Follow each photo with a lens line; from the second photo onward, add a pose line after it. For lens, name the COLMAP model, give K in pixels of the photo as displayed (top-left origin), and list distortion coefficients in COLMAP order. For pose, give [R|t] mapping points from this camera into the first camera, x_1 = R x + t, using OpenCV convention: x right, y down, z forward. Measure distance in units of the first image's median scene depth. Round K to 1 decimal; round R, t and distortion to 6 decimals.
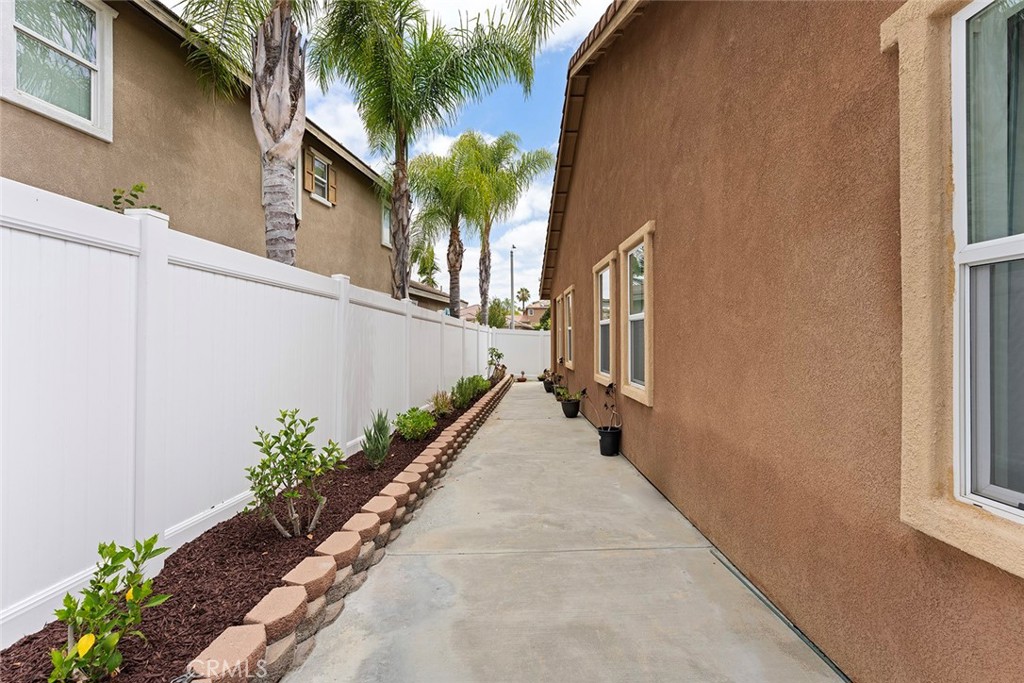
lens RADIAL K [[443.6, 0, 512.0], [0, 443.6, 341.5], [0, 0, 1]] dist [0.000477, -0.000001]
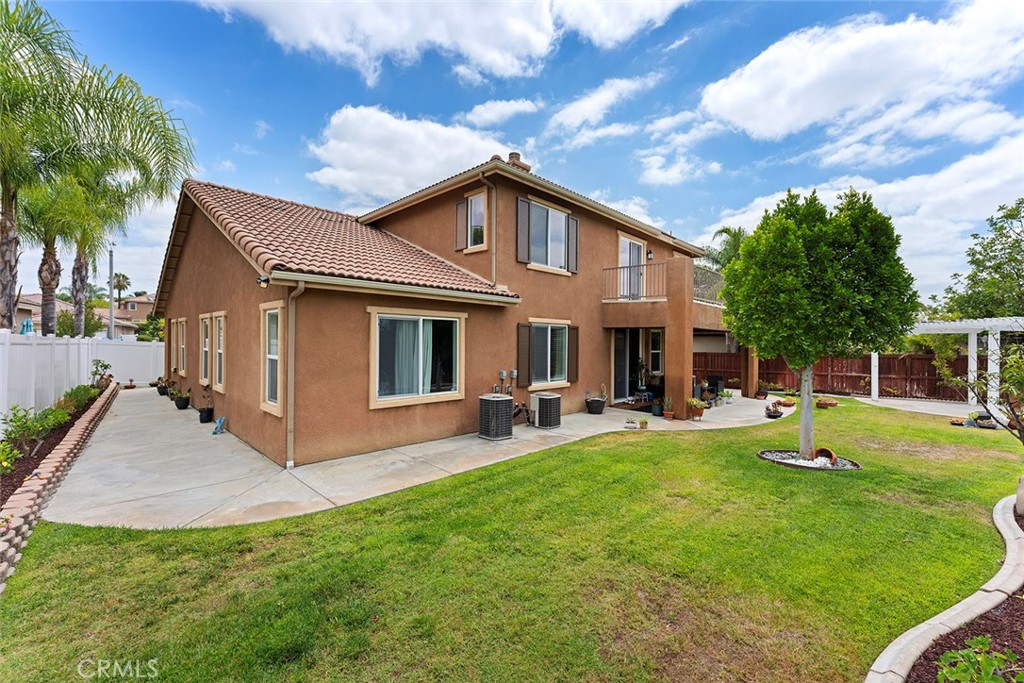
lens RADIAL K [[420.8, 0, 512.0], [0, 420.8, 341.5], [0, 0, 1]] dist [-0.001271, -0.000082]
pose [[0.710320, 0.009564, 0.703814, -0.057090], [-0.010830, 0.999938, -0.002658, -0.048062], [-0.703796, -0.005734, 0.710379, -0.583287]]
